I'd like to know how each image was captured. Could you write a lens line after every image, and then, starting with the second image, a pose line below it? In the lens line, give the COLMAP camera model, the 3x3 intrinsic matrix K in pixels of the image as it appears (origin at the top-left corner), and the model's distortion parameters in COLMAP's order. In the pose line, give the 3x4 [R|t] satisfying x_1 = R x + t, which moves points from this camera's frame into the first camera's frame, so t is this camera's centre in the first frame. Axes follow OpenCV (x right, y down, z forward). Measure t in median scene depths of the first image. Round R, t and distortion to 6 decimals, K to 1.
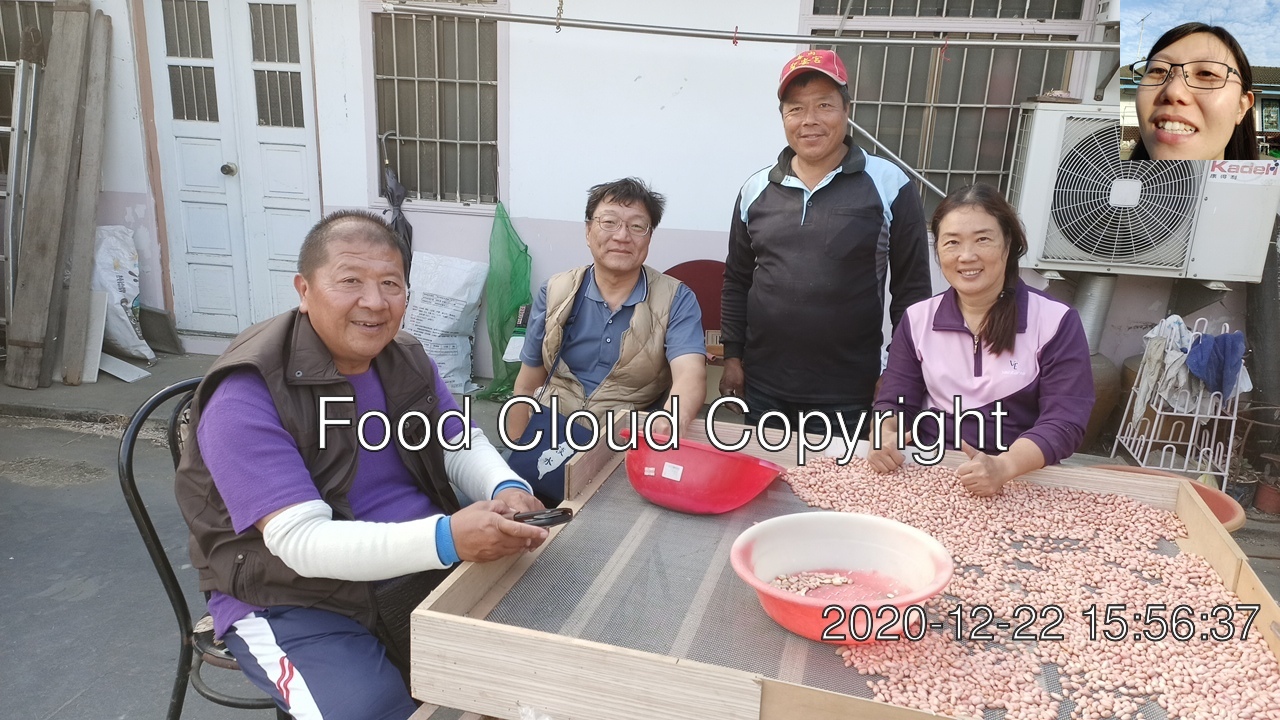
lens RADIAL K [[935.5, 0, 640.0], [0, 935.5, 360.0], [0, 0, 1]] dist [0.077997, -0.062843]
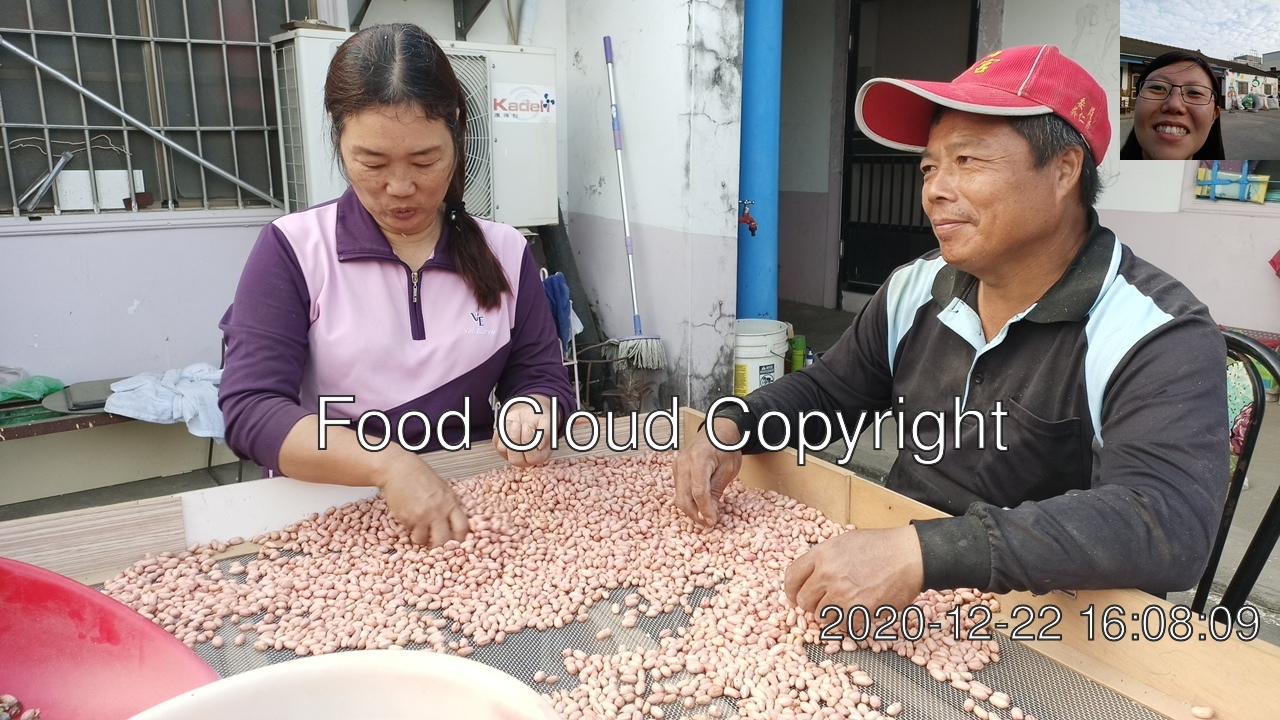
lens RADIAL K [[935.5, 0, 640.0], [0, 935.5, 360.0], [0, 0, 1]] dist [0.077997, -0.062843]
pose [[0.706623, -0.201369, 0.678332, 0.033209], [0.218074, 0.973963, 0.061961, 0.019688], [-0.673147, 0.104144, 0.732138, 0.346290]]
